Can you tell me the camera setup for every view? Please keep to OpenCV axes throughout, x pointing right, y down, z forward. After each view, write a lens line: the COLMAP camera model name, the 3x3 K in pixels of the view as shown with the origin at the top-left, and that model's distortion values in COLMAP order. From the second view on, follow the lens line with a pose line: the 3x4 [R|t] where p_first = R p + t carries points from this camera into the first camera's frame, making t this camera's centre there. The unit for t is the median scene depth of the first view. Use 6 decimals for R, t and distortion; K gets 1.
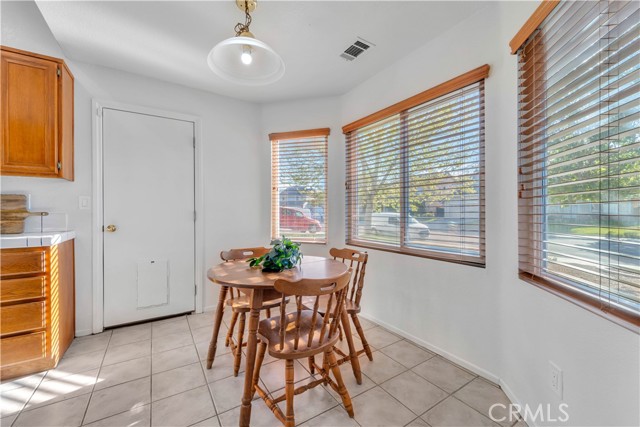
lens RADIAL K [[258.0, 0, 320.0], [0, 258.0, 213.5], [0, 0, 1]] dist [0.000243, -0.000069]
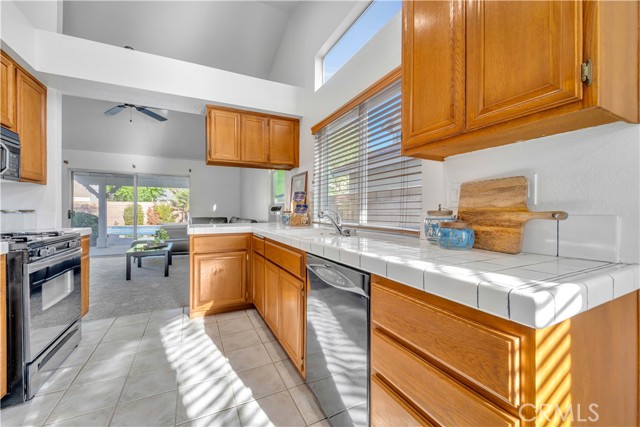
lens RADIAL K [[258.0, 0, 320.0], [0, 258.0, 213.5], [0, 0, 1]] dist [0.000243, -0.000069]
pose [[-0.110672, 0.006642, -0.993835, -0.633301], [0.004264, 0.999972, 0.006208, -0.005700], [0.993848, -0.003550, -0.110698, 0.686482]]
